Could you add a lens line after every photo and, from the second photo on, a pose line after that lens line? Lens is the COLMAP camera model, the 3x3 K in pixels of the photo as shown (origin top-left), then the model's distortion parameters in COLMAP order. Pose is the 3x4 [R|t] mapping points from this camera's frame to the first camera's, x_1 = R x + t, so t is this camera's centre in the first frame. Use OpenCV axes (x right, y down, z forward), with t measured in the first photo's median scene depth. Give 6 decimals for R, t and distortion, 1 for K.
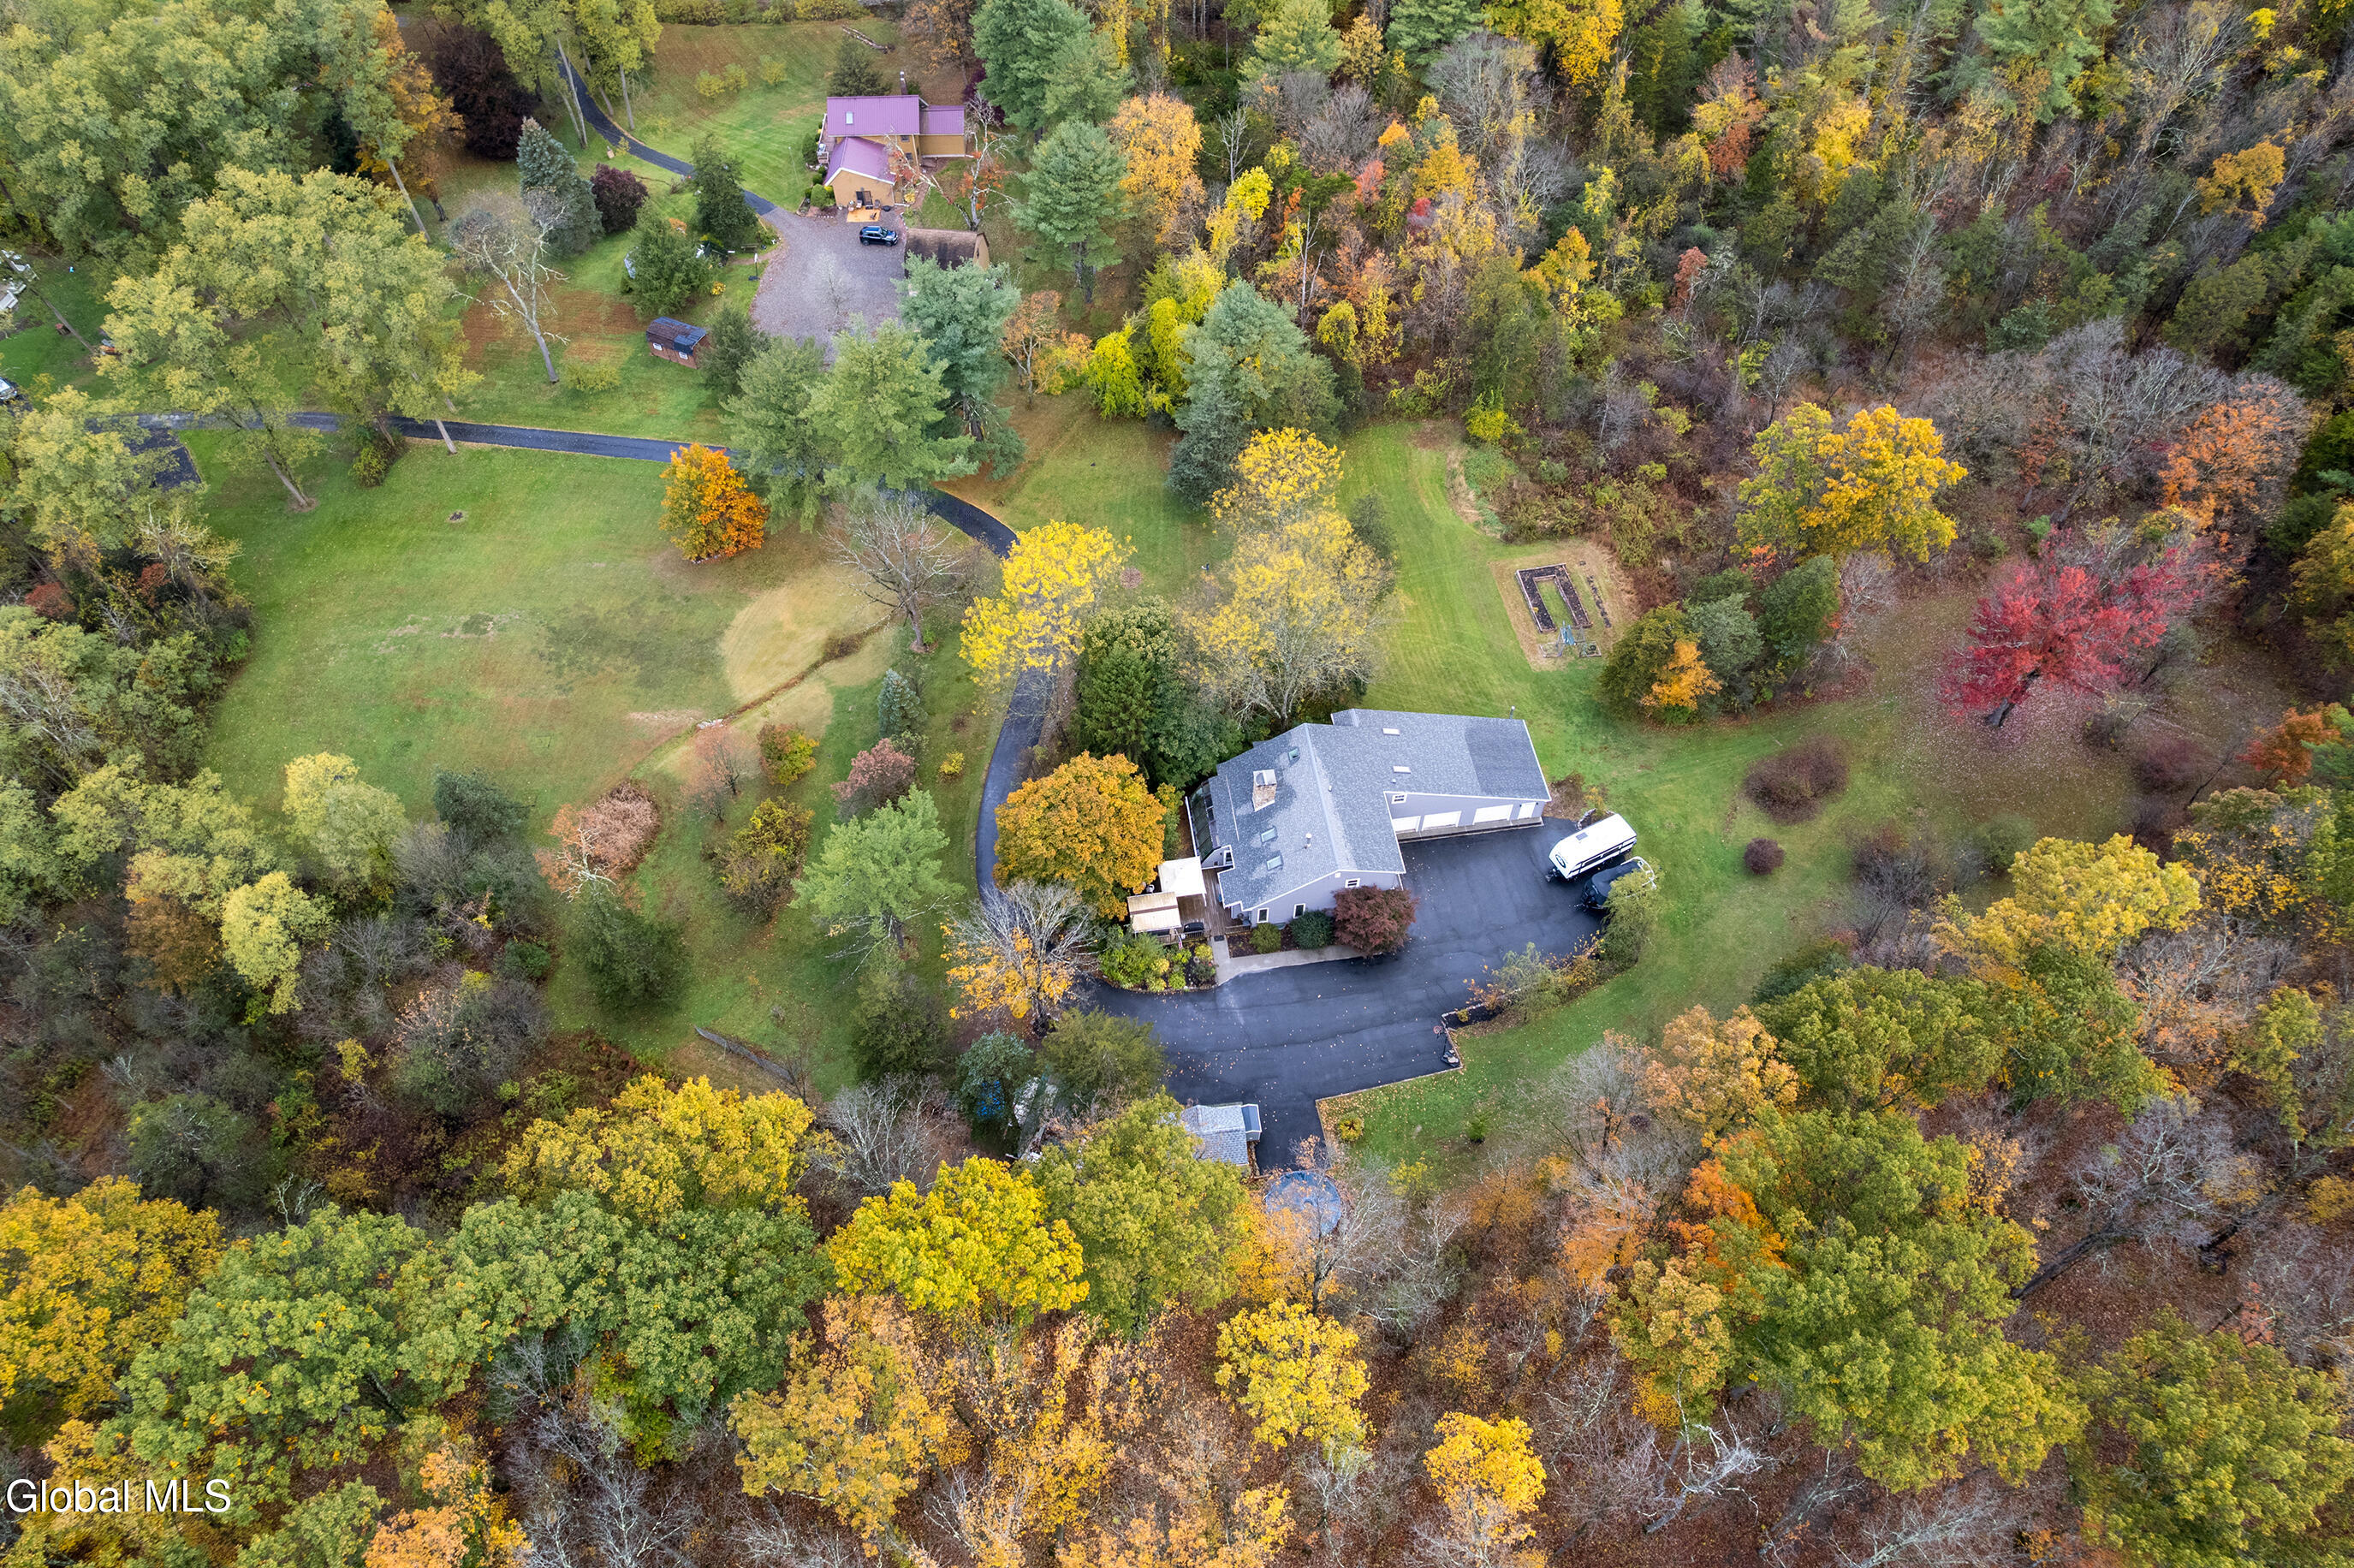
lens RADIAL K [[1508.0, 0, 1173.8], [0, 1508.0, 794.2], [0, 0, 1]] dist [-0.062912, 0.060919]
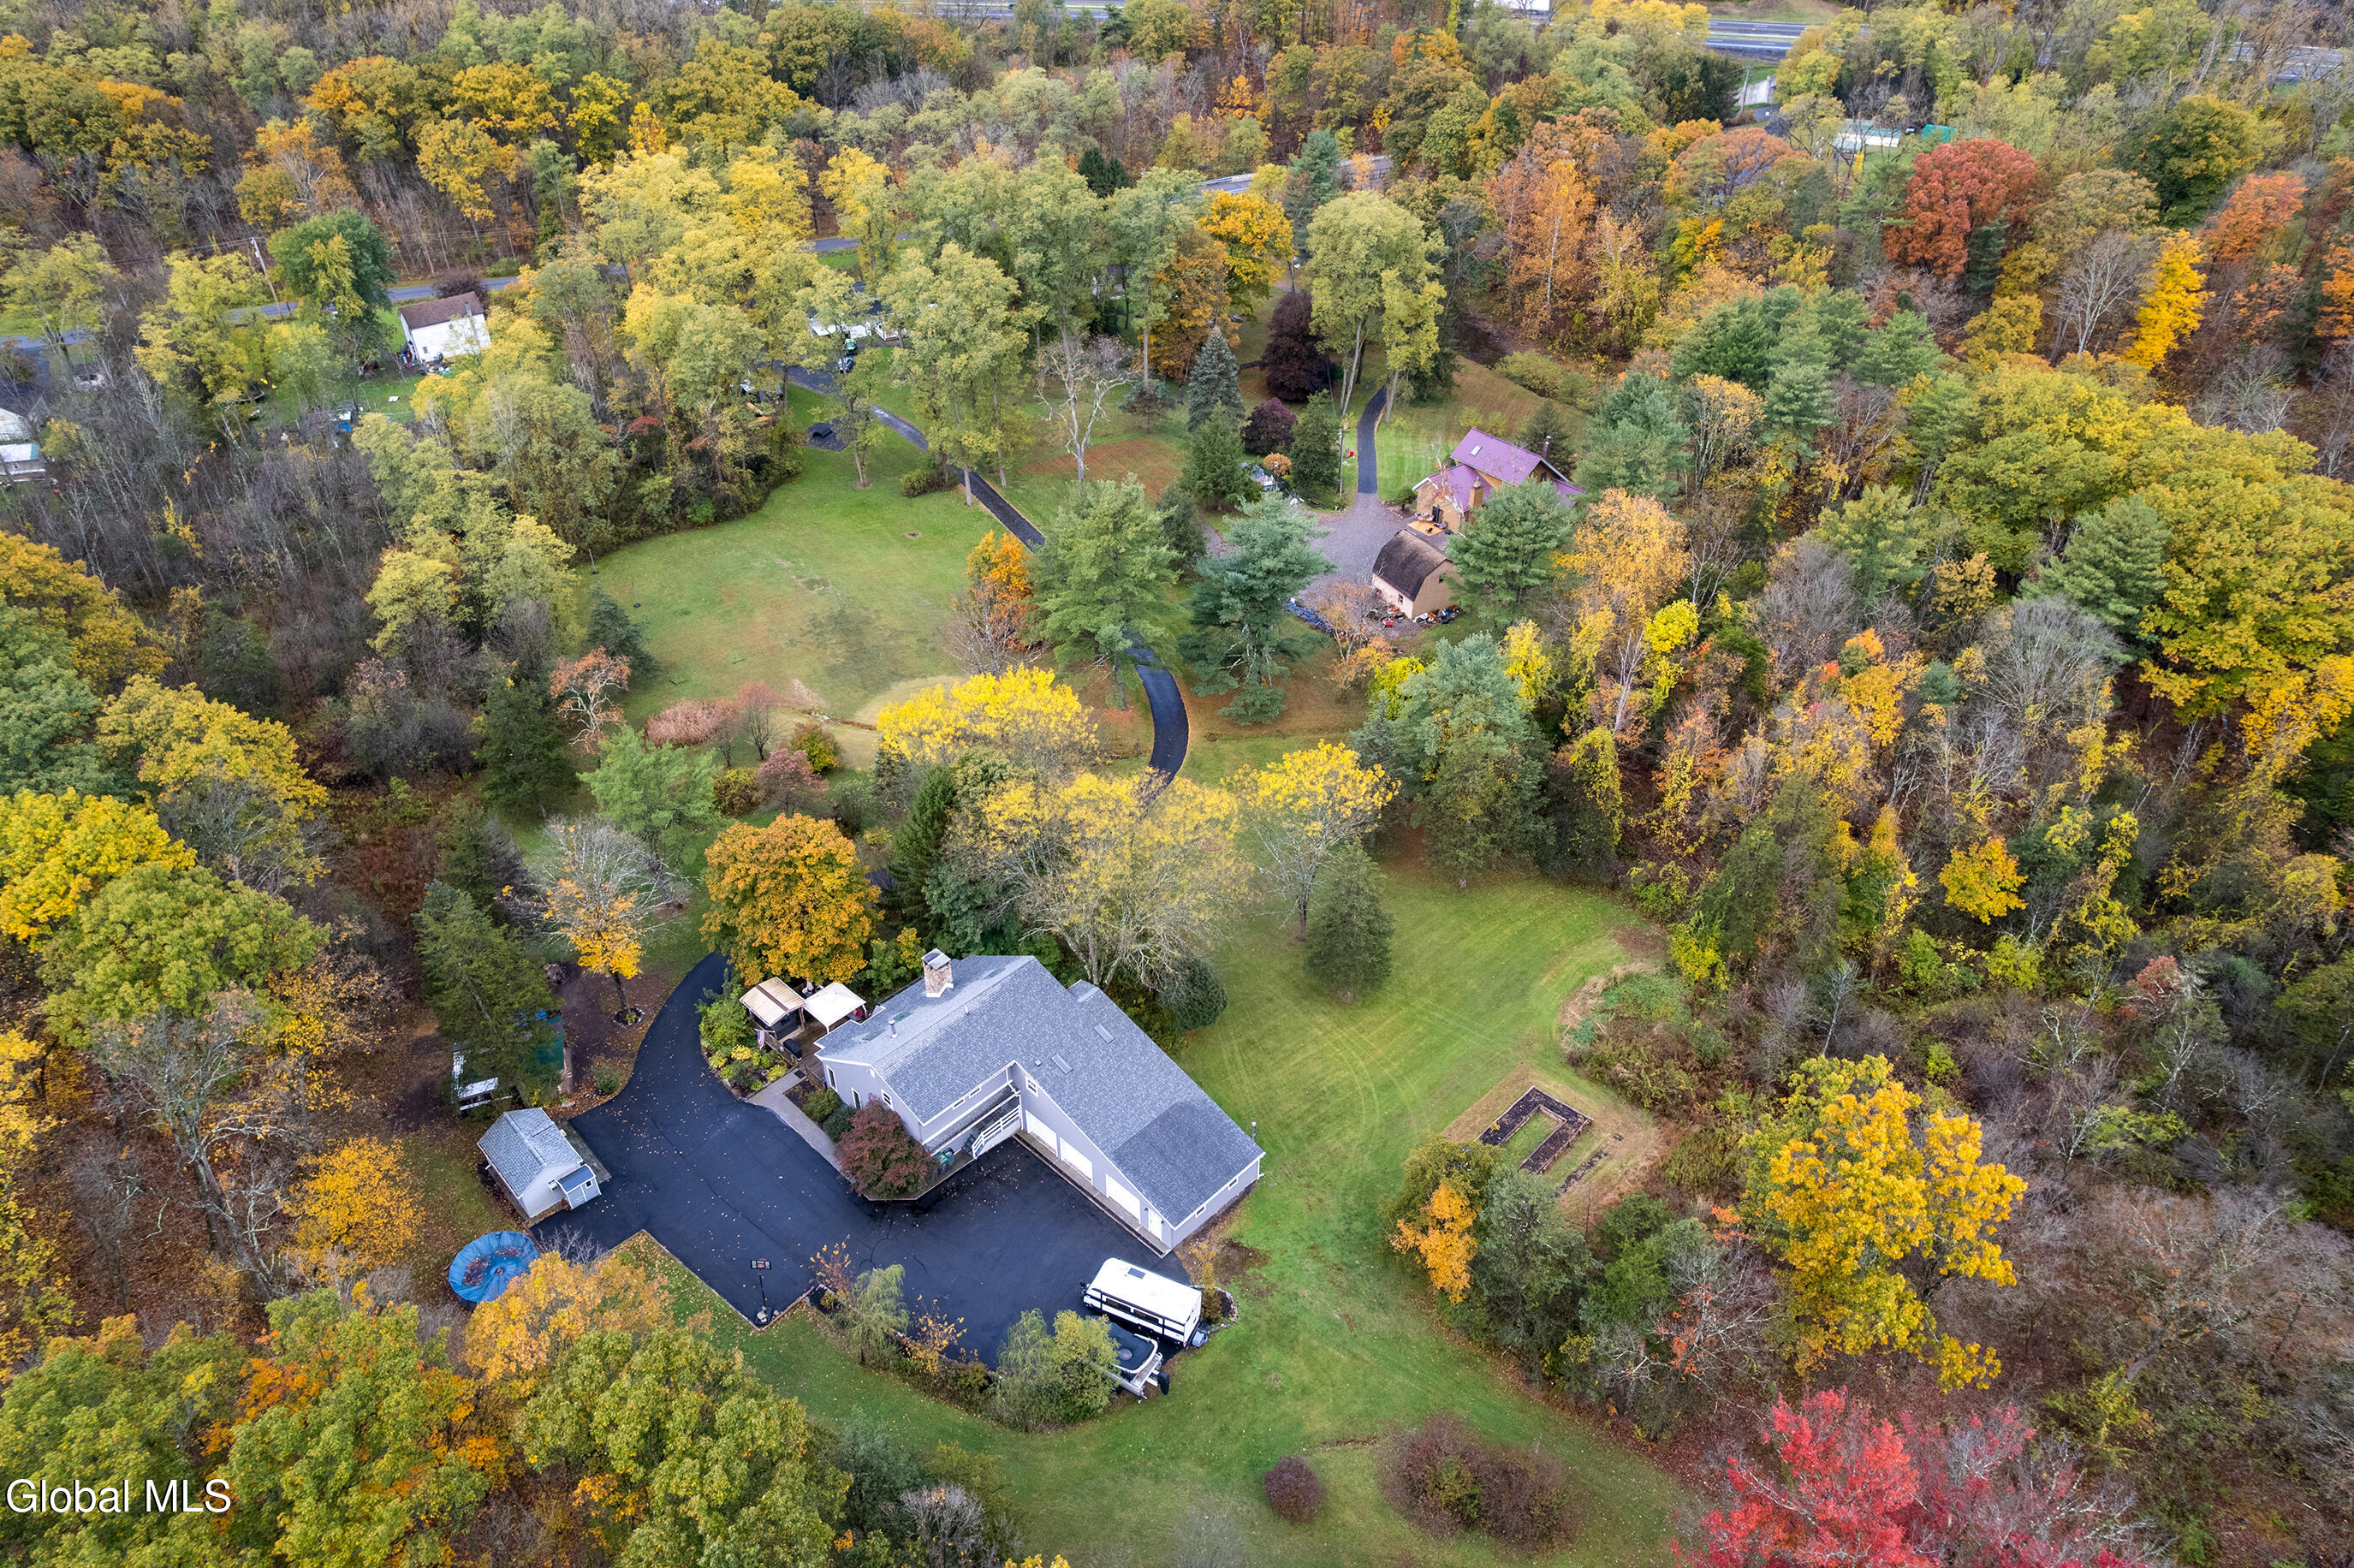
lens RADIAL K [[1518.5, 0, 1177.0], [0, 1518.5, 784.0], [0, 0, 1]] dist [-0.075818, 0.070564]
pose [[0.616825, 0.472987, -0.629135, 0.618180], [-0.650968, 0.755874, -0.069960, -0.111576], [0.442456, 0.452700, 0.774142, 0.318006]]
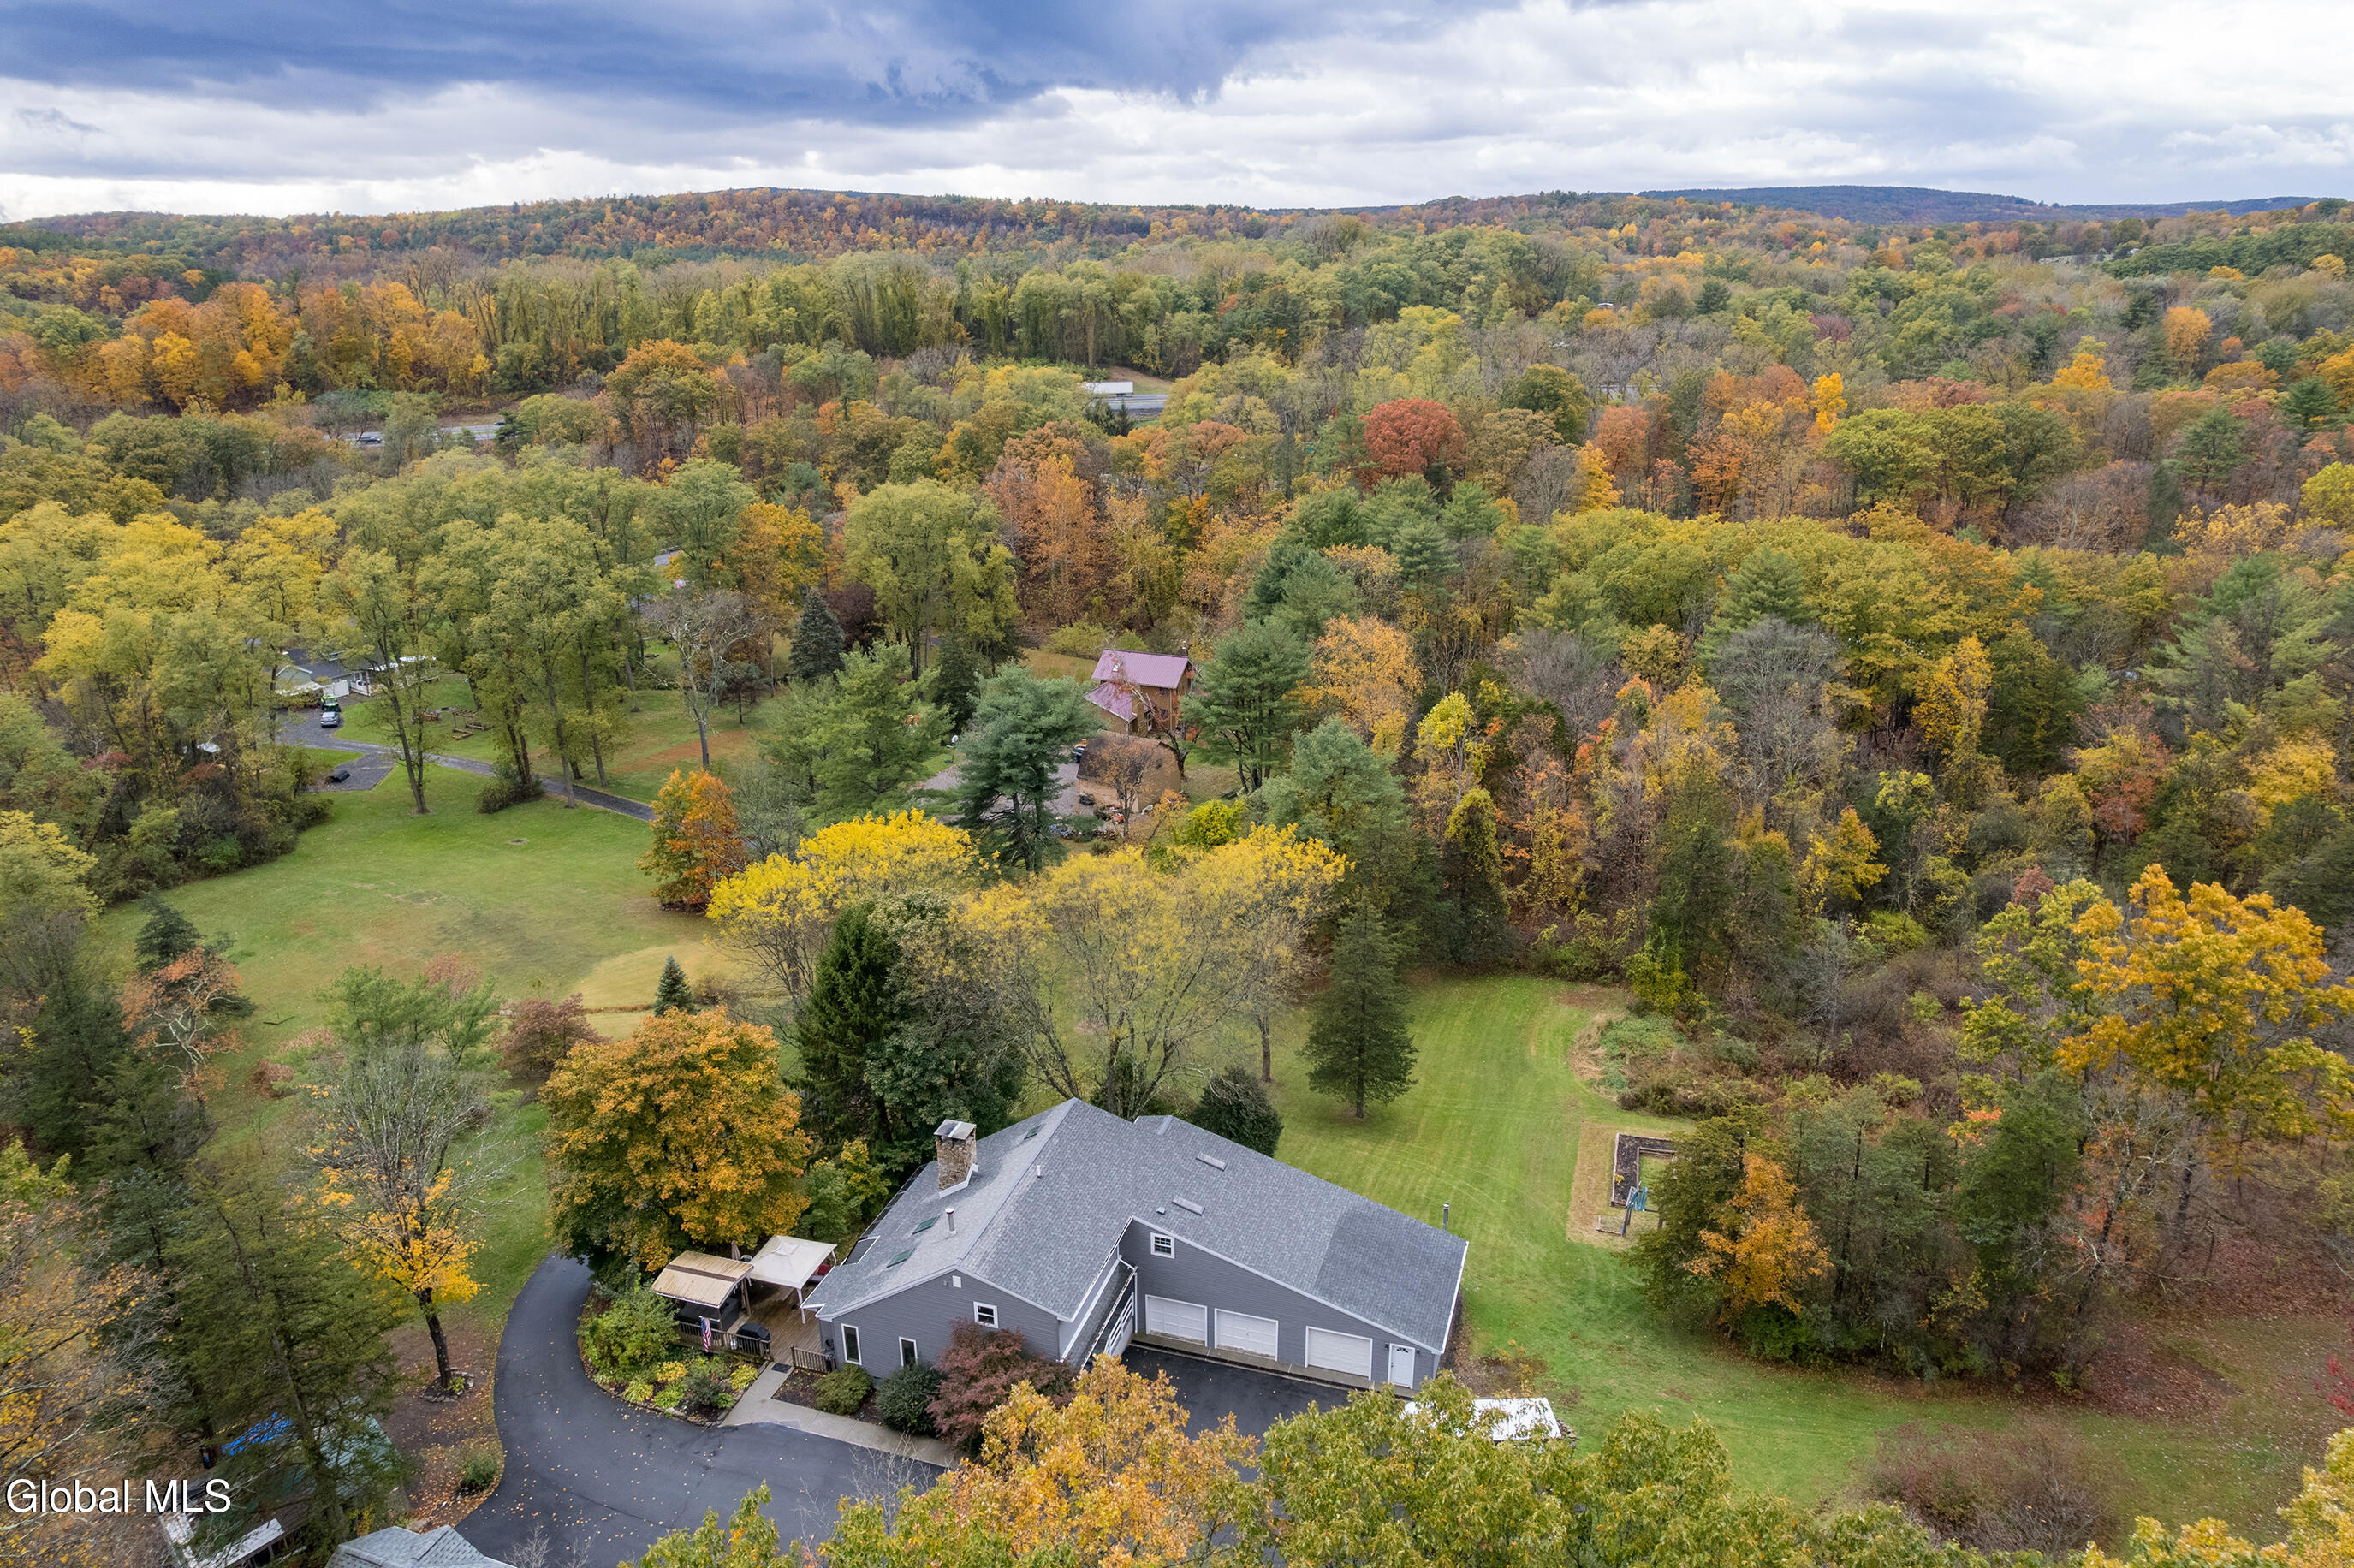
lens RADIAL K [[1508.0, 0, 1173.8], [0, 1508.0, 794.2], [0, 0, 1]] dist [-0.062912, 0.060919]
pose [[0.900512, 0.147547, -0.409032, 0.353935], [-0.356694, 0.788647, -0.500804, 0.148923], [0.248690, 0.596880, 0.762816, 0.445460]]
